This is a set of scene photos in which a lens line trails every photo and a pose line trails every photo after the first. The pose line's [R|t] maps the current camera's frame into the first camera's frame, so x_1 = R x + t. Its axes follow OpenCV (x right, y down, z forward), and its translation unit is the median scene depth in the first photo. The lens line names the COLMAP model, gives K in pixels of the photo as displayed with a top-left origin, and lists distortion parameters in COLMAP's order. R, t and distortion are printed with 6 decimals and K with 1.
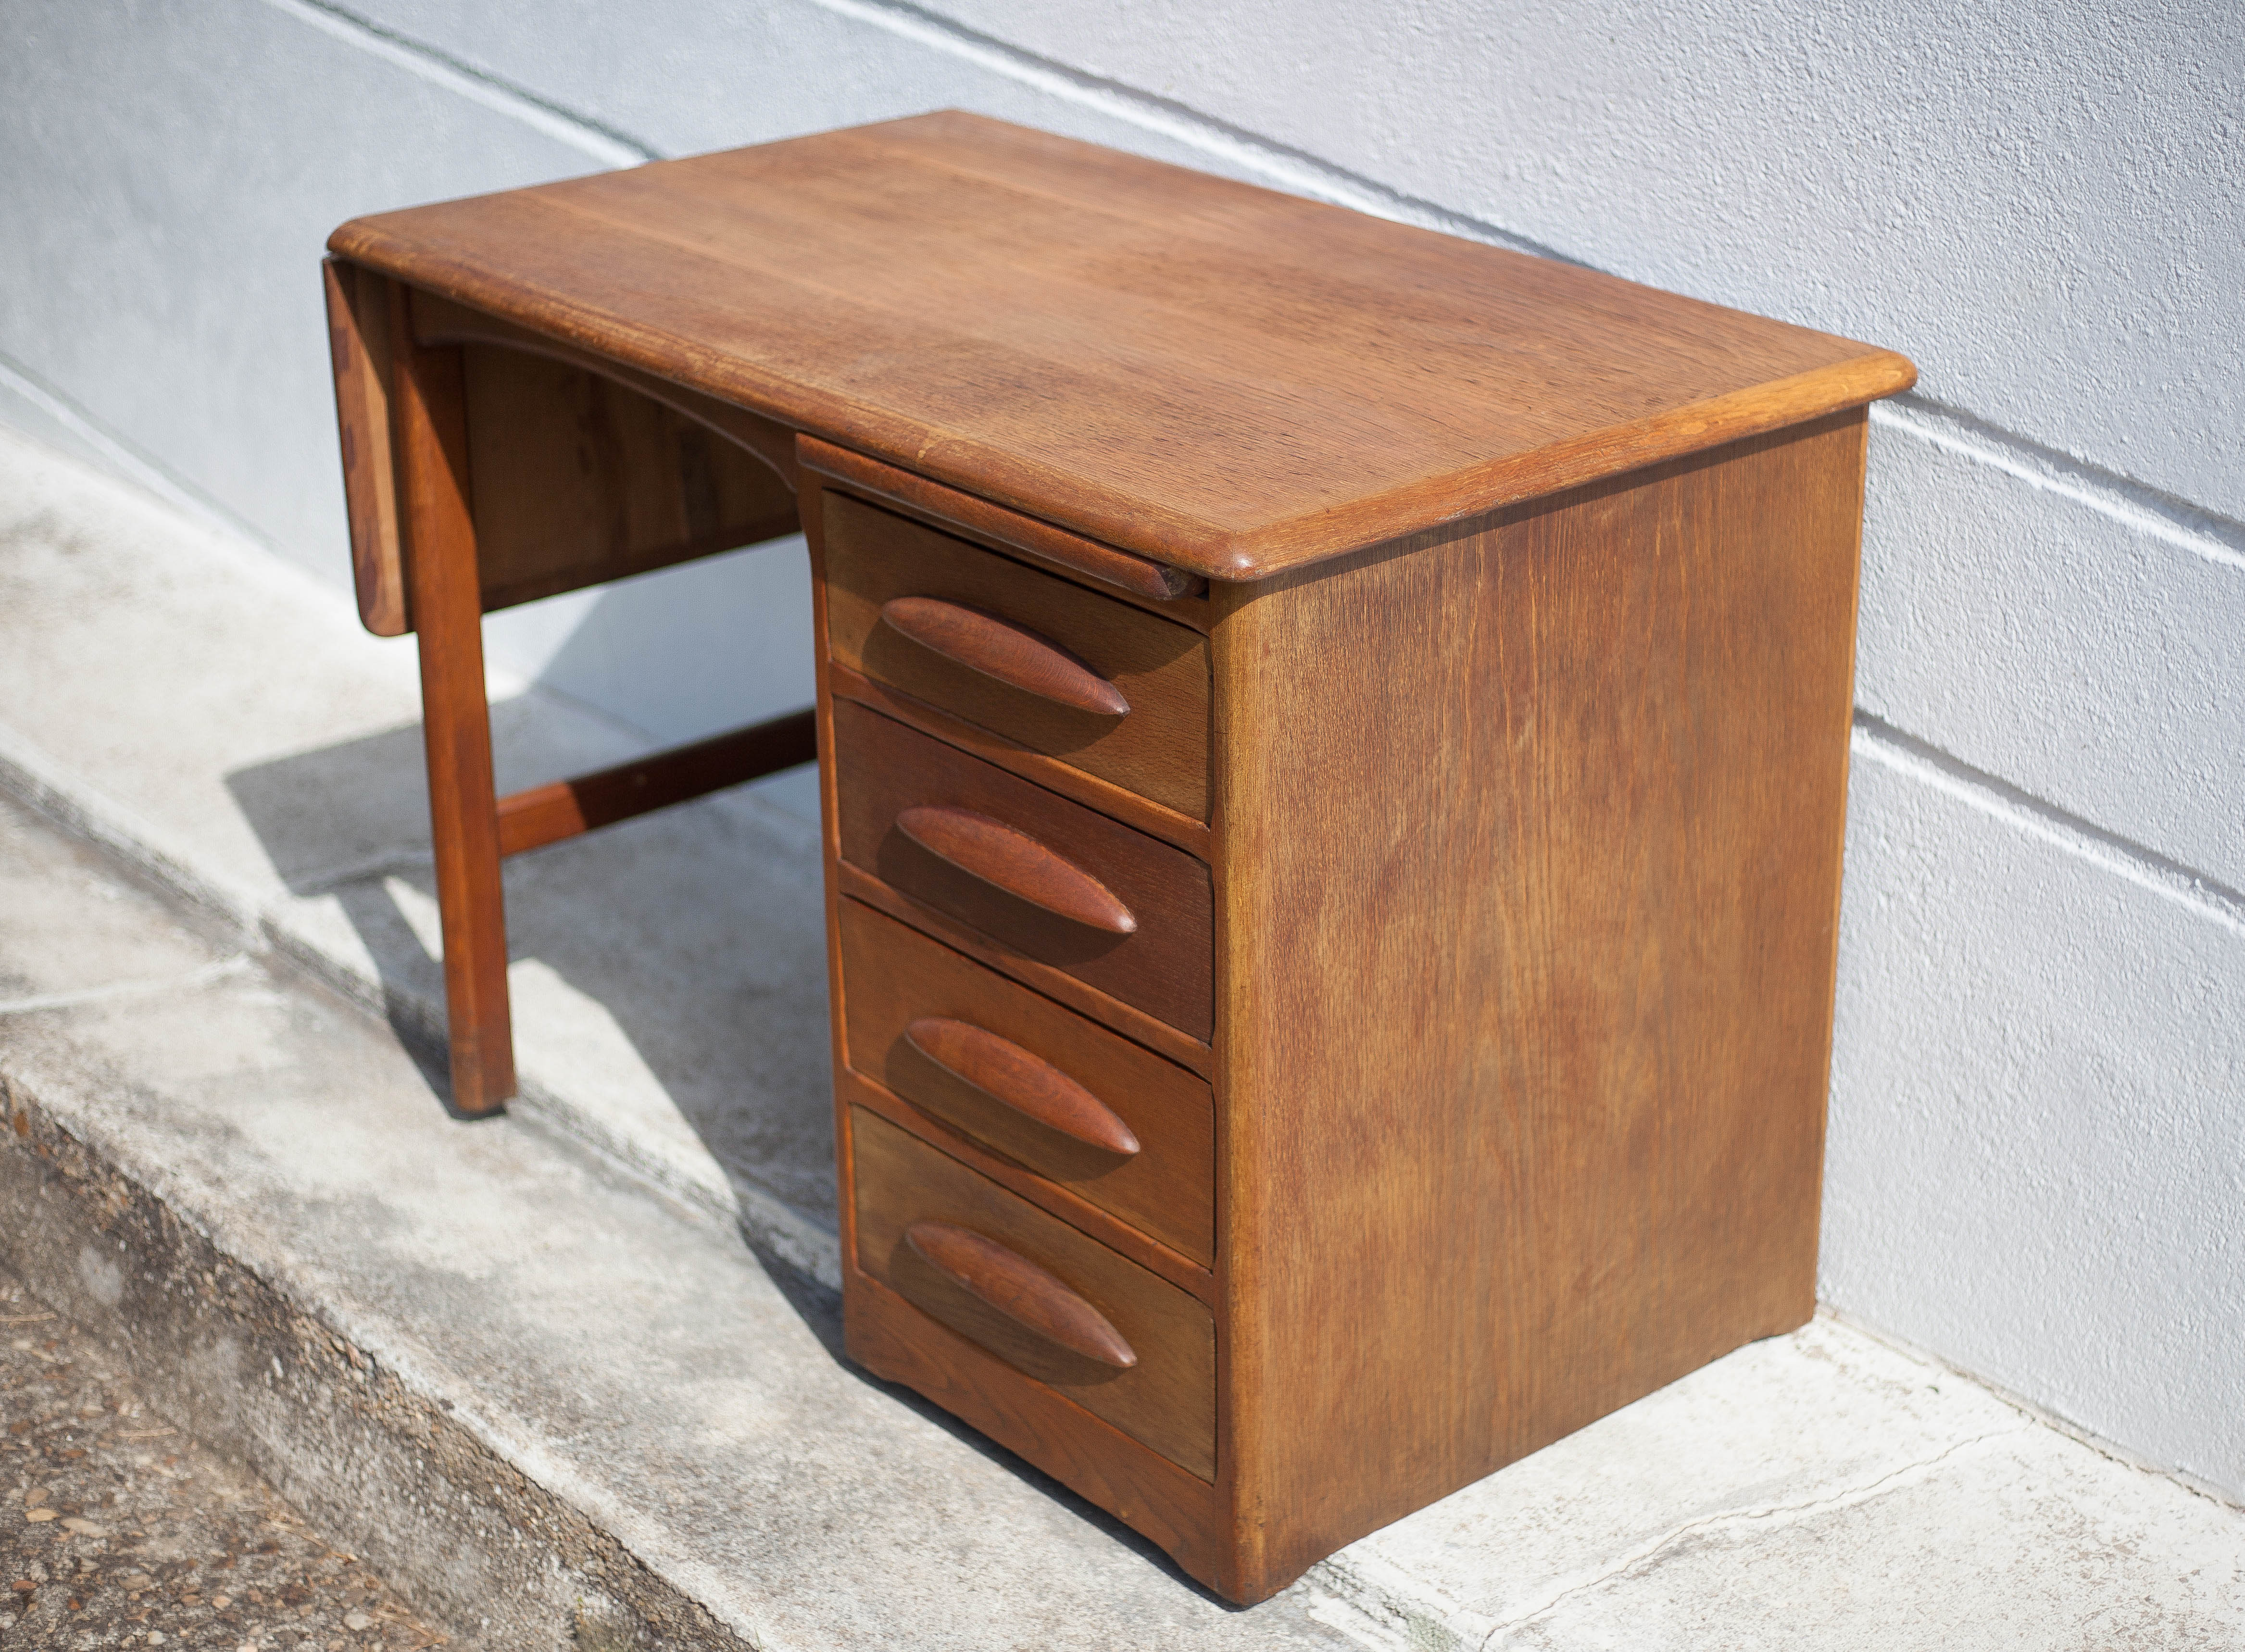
lens RADIAL K [[3954.1, 0, 1162.7], [0, 3954.1, 830.7], [0, 0, 1]] dist [-0.105129, 0.093096]
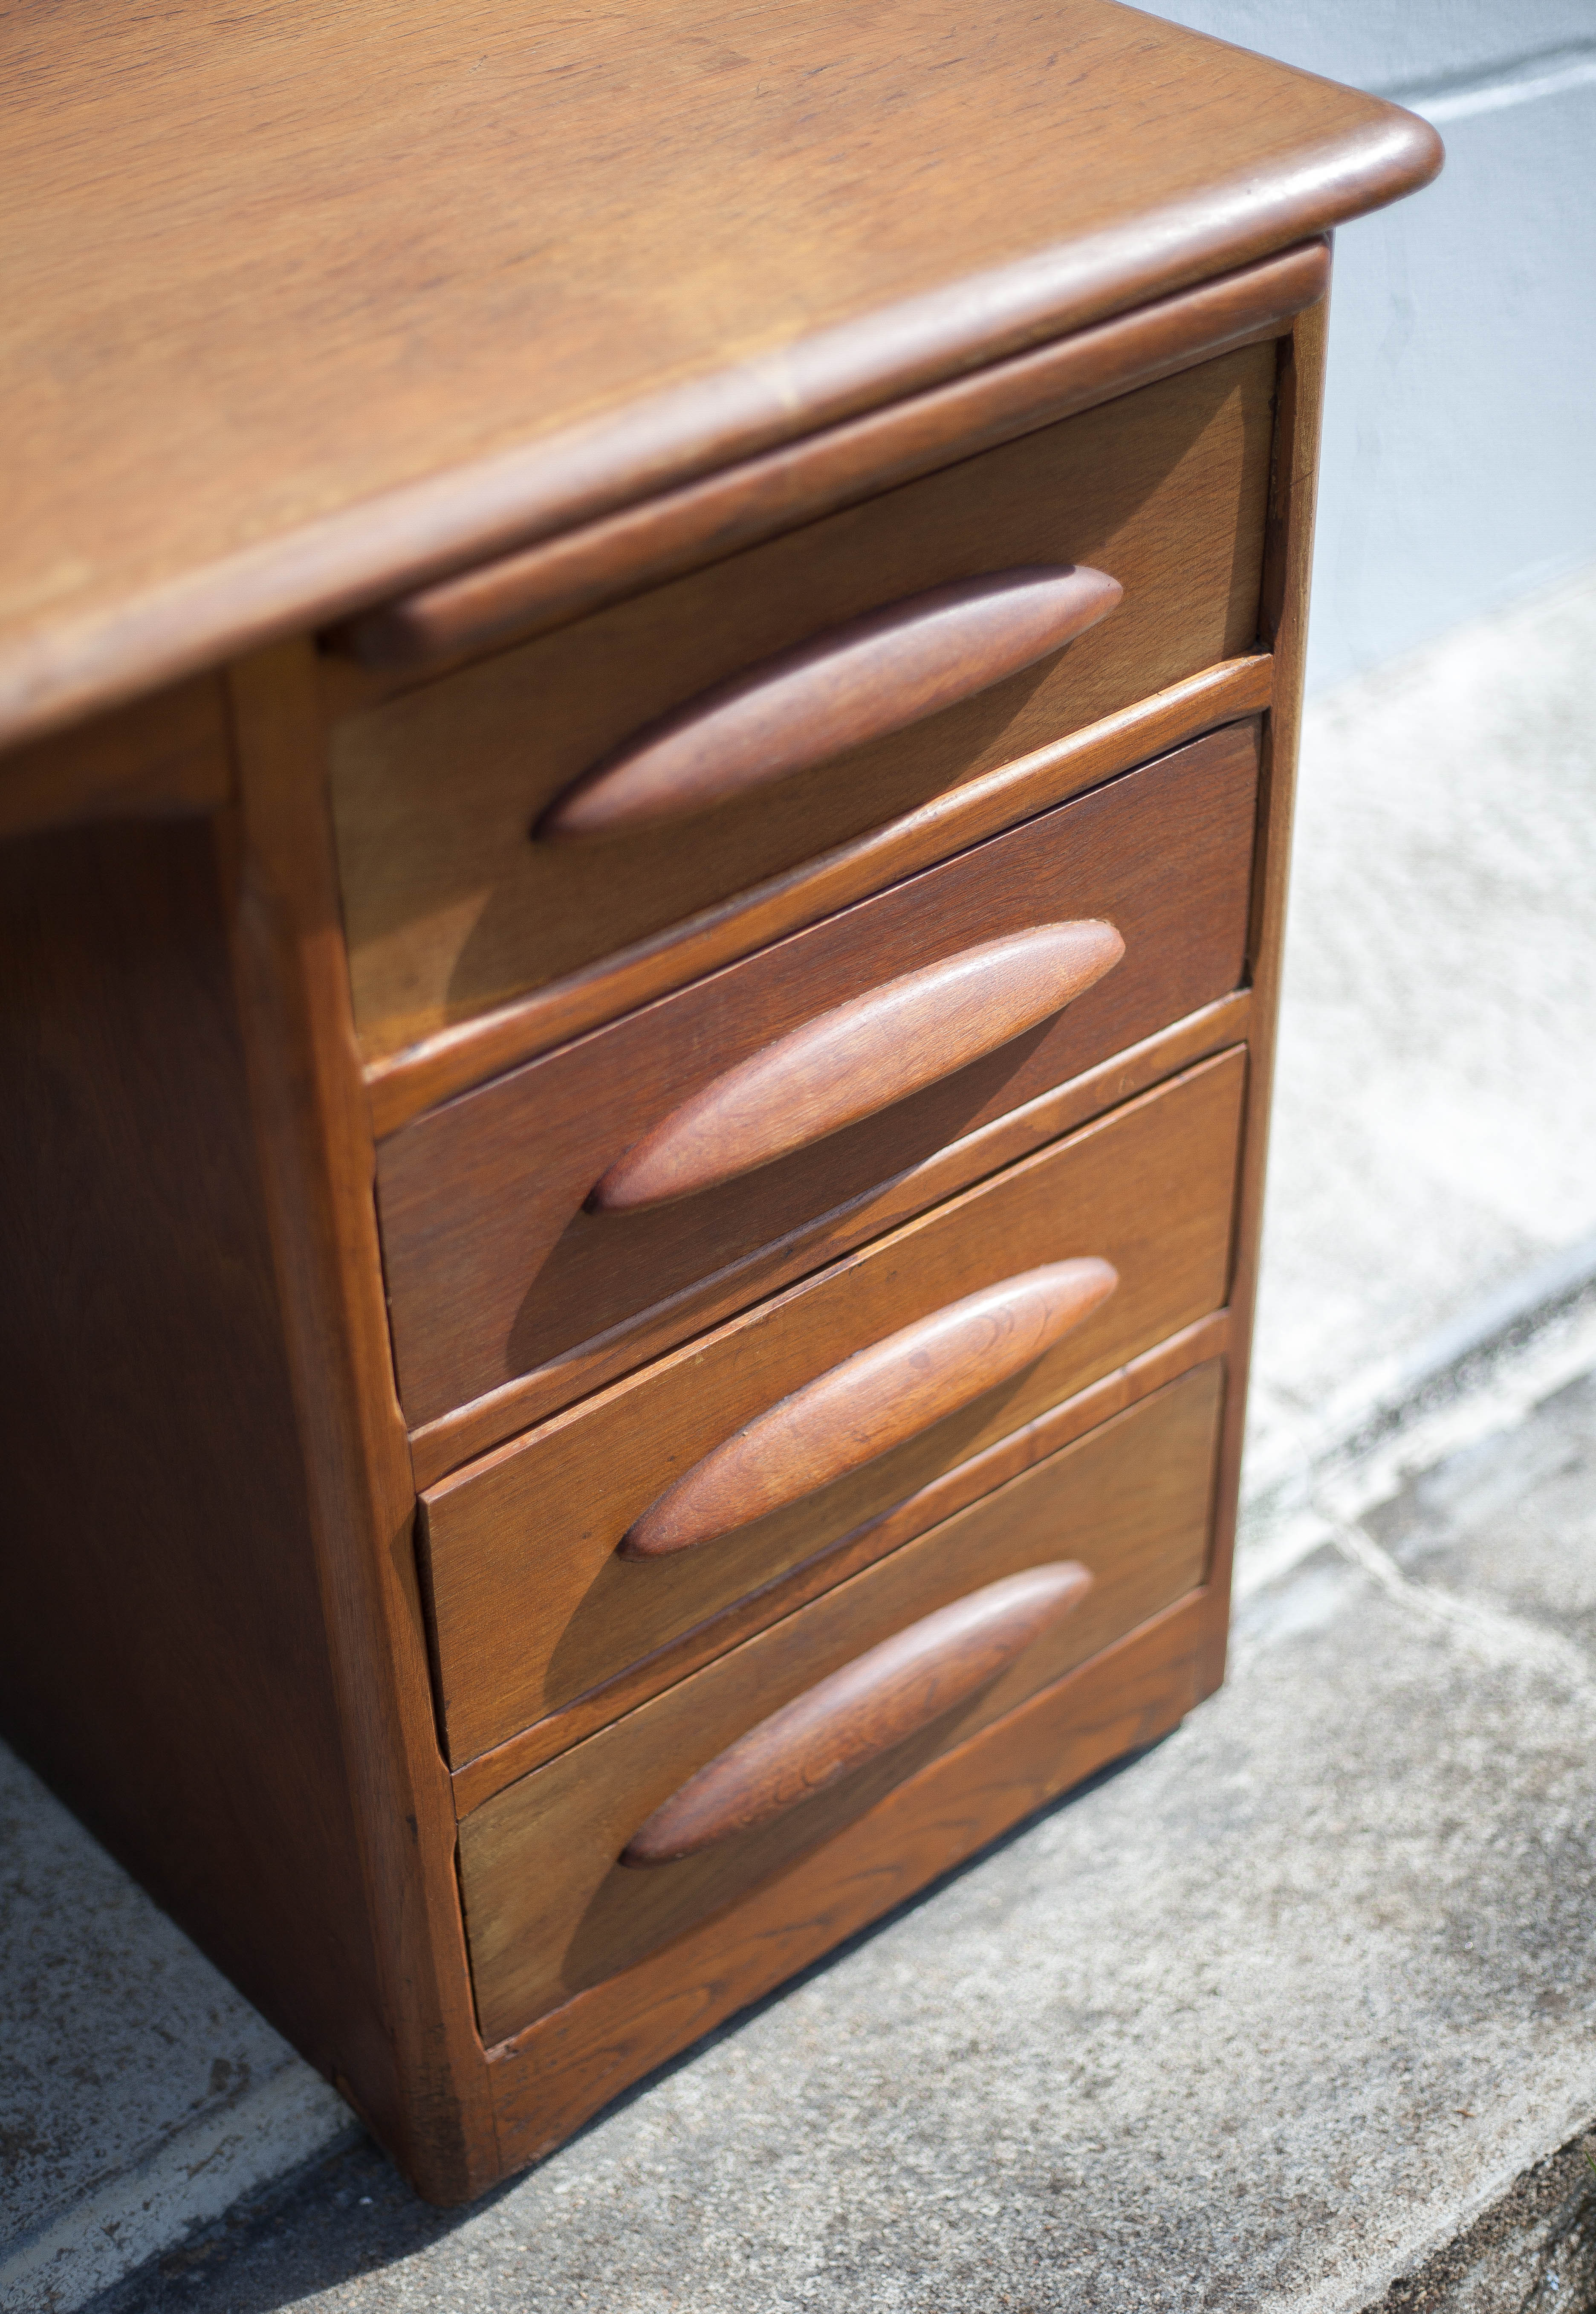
lens RADIAL K [[3599.1, 0, 827.3], [0, 3599.1, 1197.1], [0, 0, 1]] dist [-0.128854, -0.039537]
pose [[0.000634, -0.611600, 0.791167, -0.418445], [0.398984, 0.725621, 0.560612, -0.243067], [-0.916958, 0.315307, 0.244479, 0.864699]]
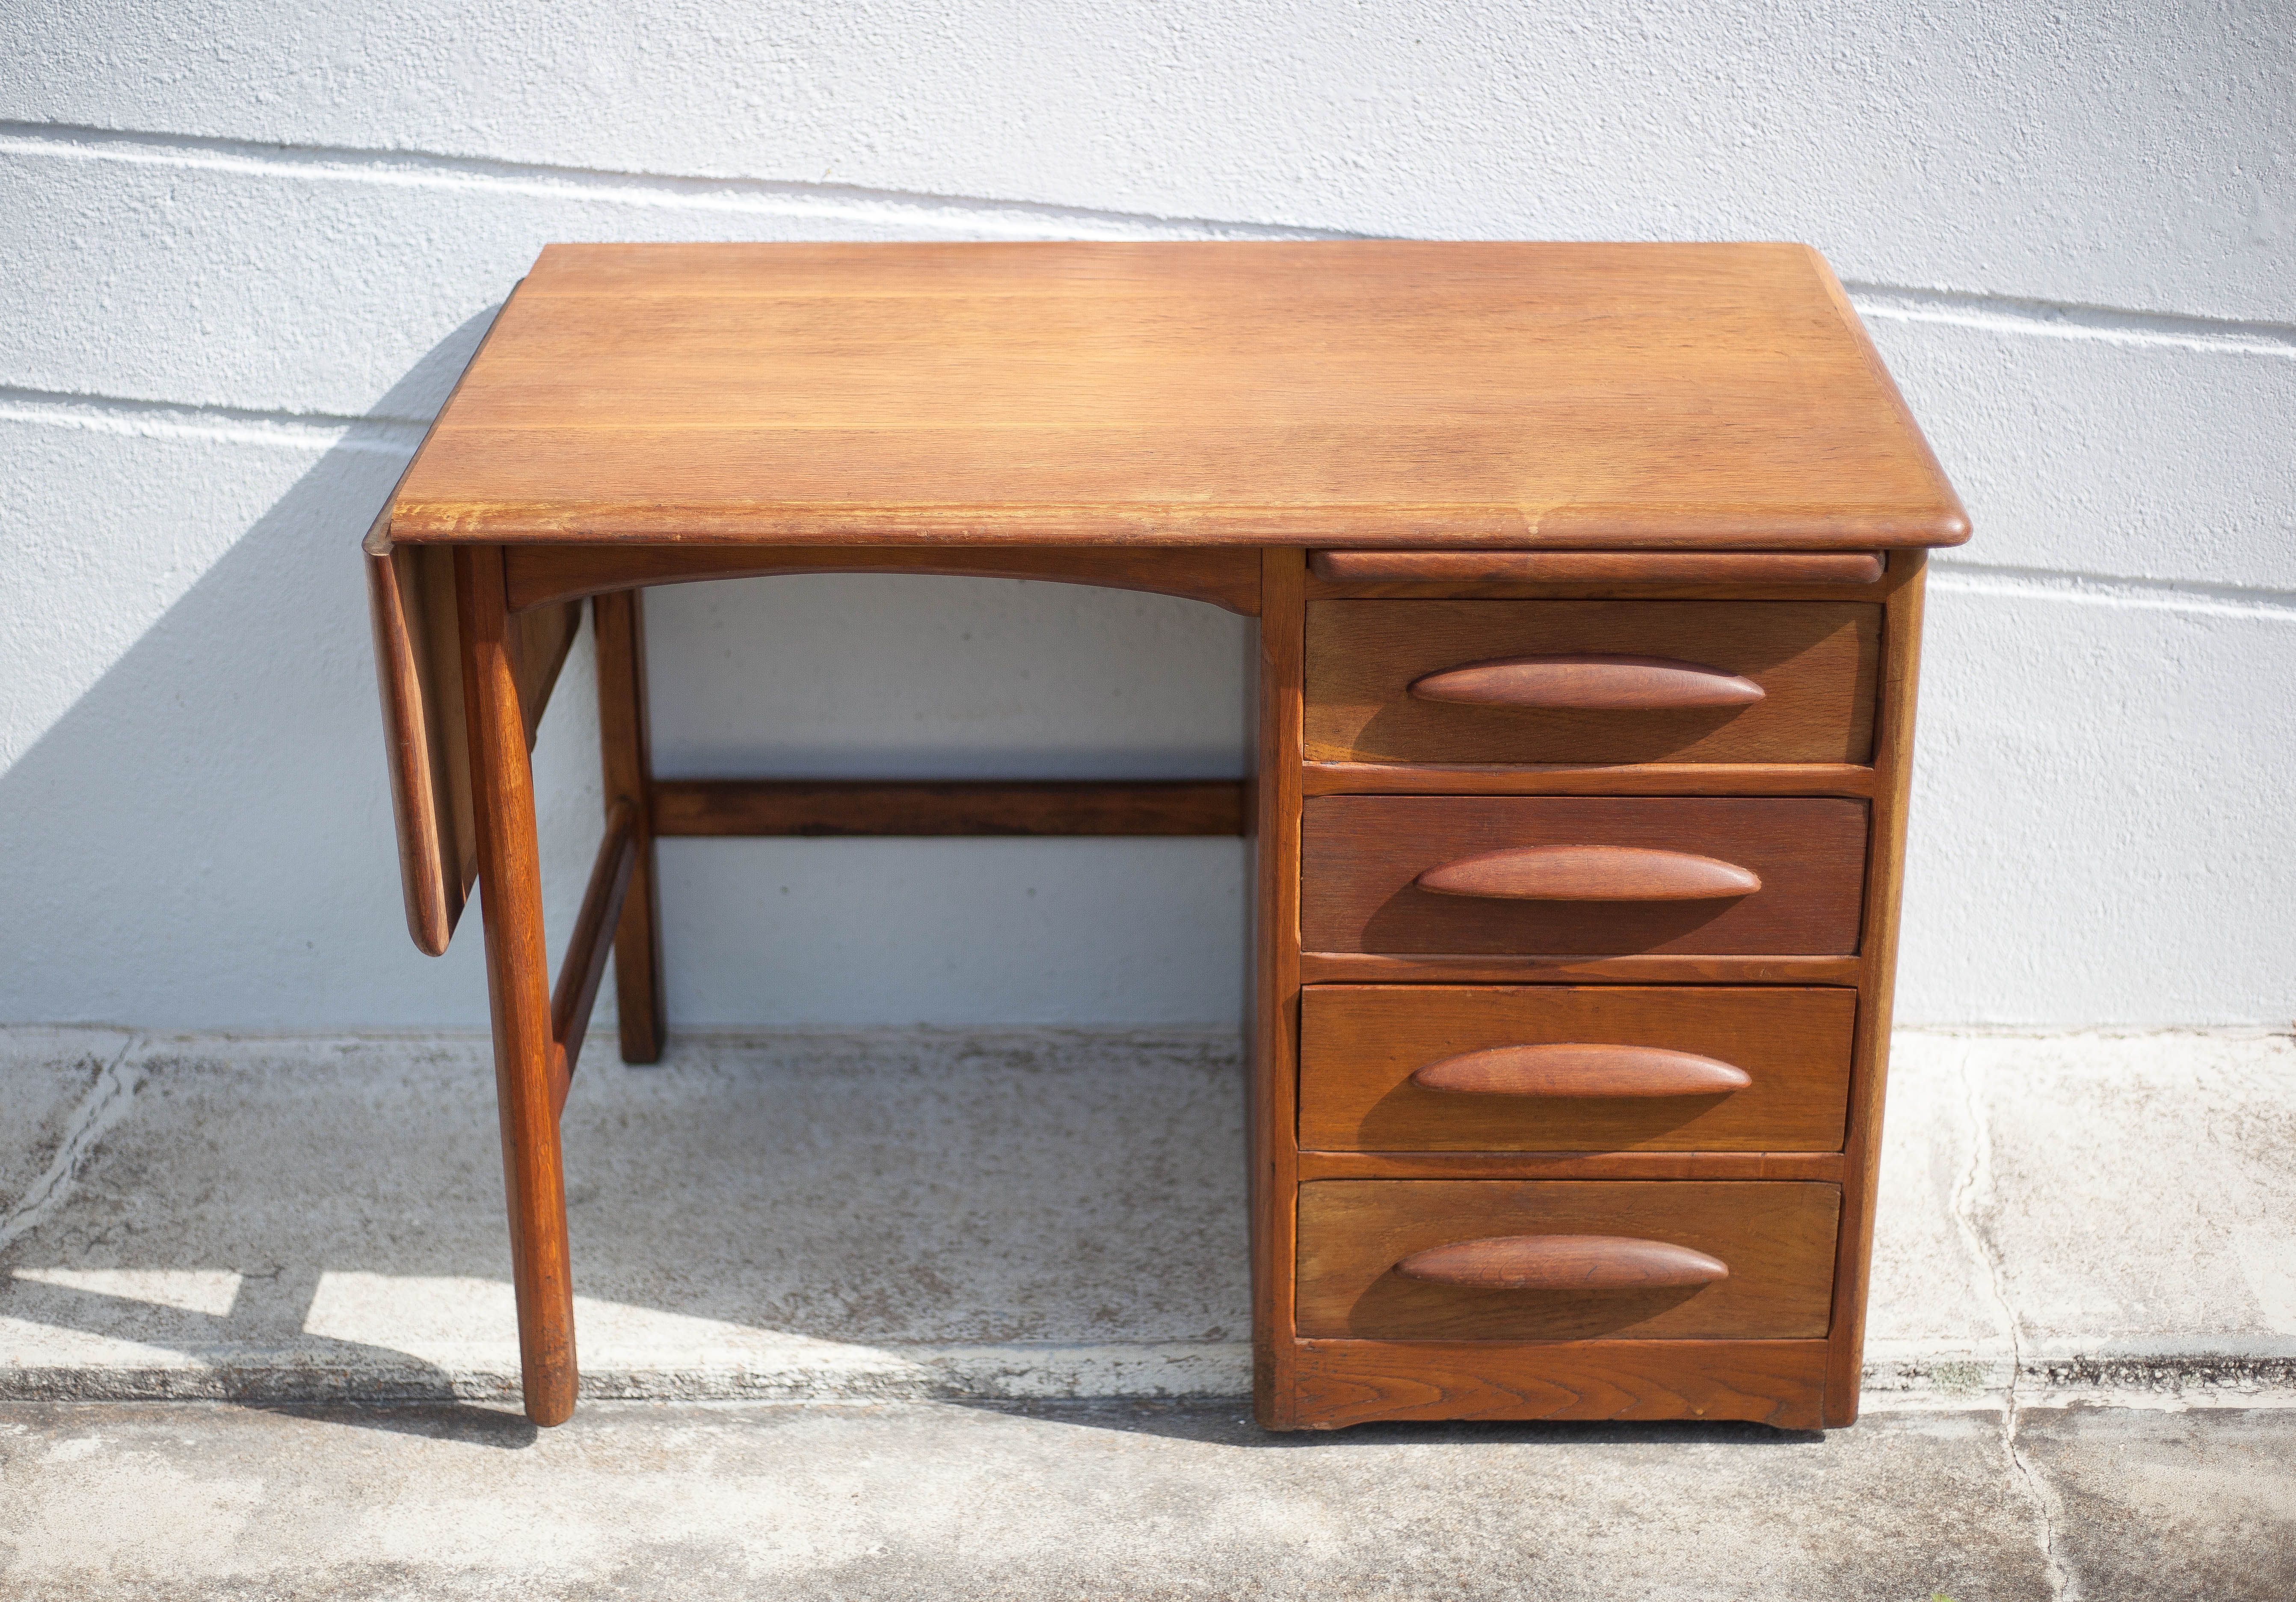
lens RADIAL K [[3620.0, 0, 1163.3], [0, 3620.0, 352.3], [0, 0, 1]] dist [-0.090891, 0.072783]
pose [[0.653680, -0.240433, 0.717562, -0.758648], [0.285706, 0.956425, 0.060198, -0.213506], [-0.700767, 0.165662, 0.693888, 0.364050]]
